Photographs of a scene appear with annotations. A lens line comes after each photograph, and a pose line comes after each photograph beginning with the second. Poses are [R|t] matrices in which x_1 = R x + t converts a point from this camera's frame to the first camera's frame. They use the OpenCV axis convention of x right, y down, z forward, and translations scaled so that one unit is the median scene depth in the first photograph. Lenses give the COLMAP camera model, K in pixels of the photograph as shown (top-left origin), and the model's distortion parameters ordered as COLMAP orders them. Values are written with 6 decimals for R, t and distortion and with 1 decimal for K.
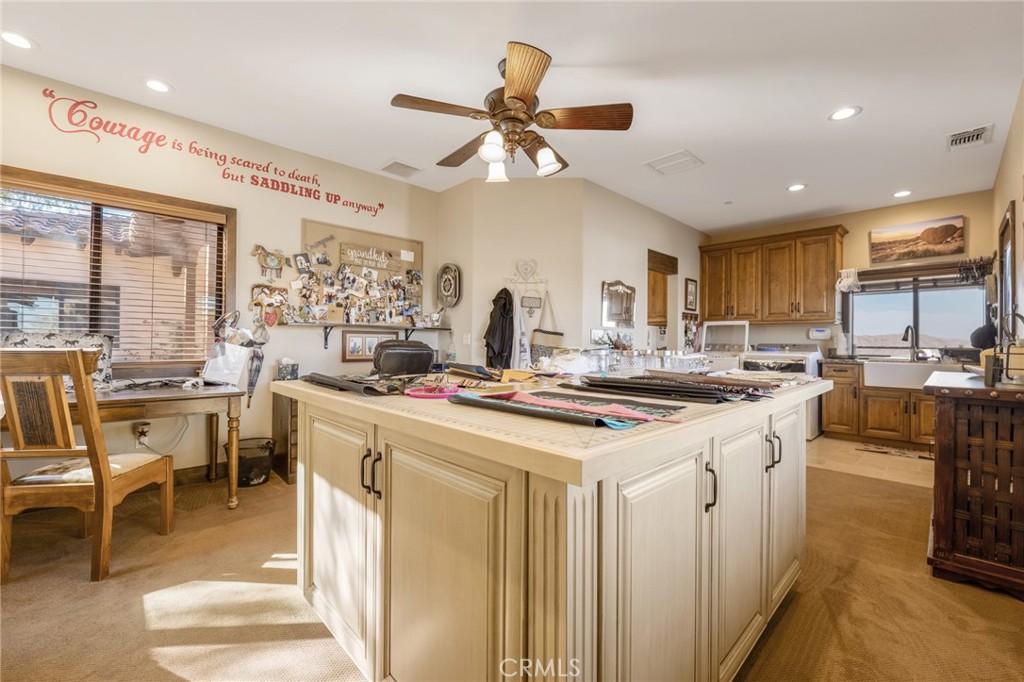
lens RADIAL K [[422.4, 0, 512.5], [0, 422.4, 339.5], [0, 0, 1]] dist [-0.009933, -0.000051]
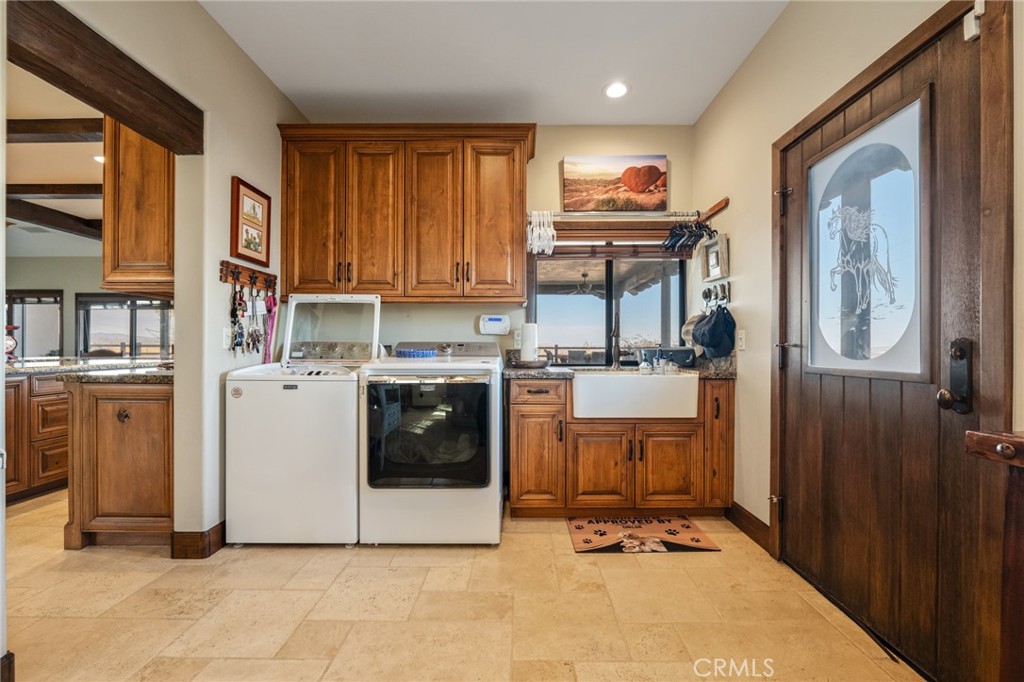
lens RADIAL K [[422.4, 0, 514.9], [0, 422.4, 345.7], [0, 0, 1]] dist [-0.009933, -0.000051]
pose [[0.696409, -0.005962, 0.717621, 0.339404], [-0.000312, 0.999963, 0.008610, 0.010128], [-0.717645, -0.006220, 0.696381, 0.584086]]
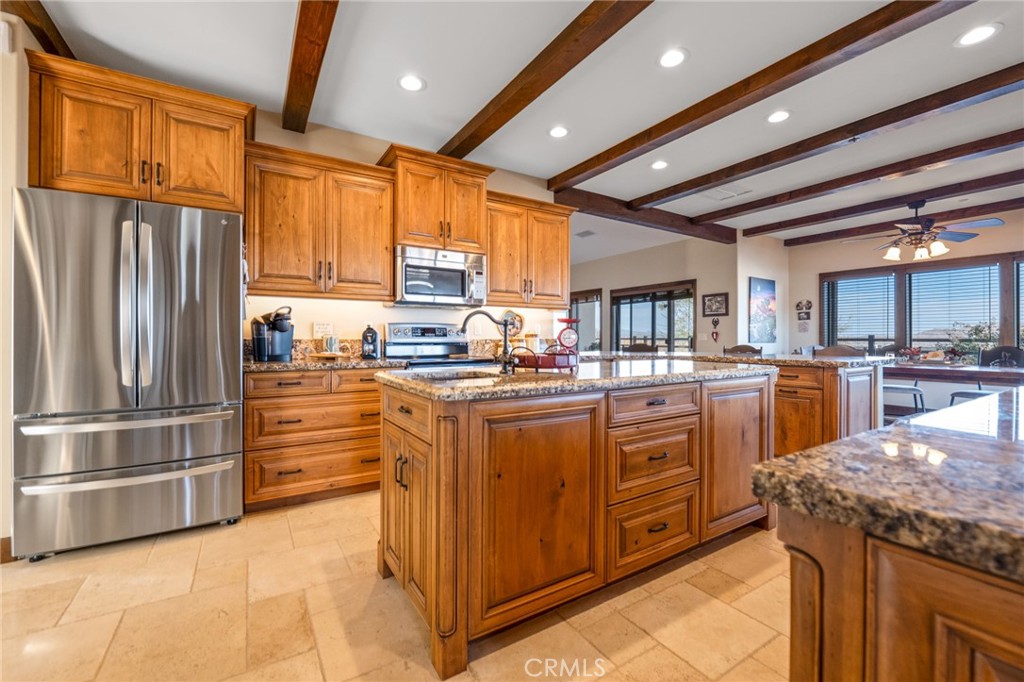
lens RADIAL K [[422.4, 0, 513.1], [0, 422.4, 340.2], [0, 0, 1]] dist [-0.009933, -0.000051]
pose [[0.978400, -0.006666, -0.206614, 0.319359], [0.008389, 0.999937, 0.007466, 0.011105], [0.206551, -0.009038, 0.978394, 0.771995]]
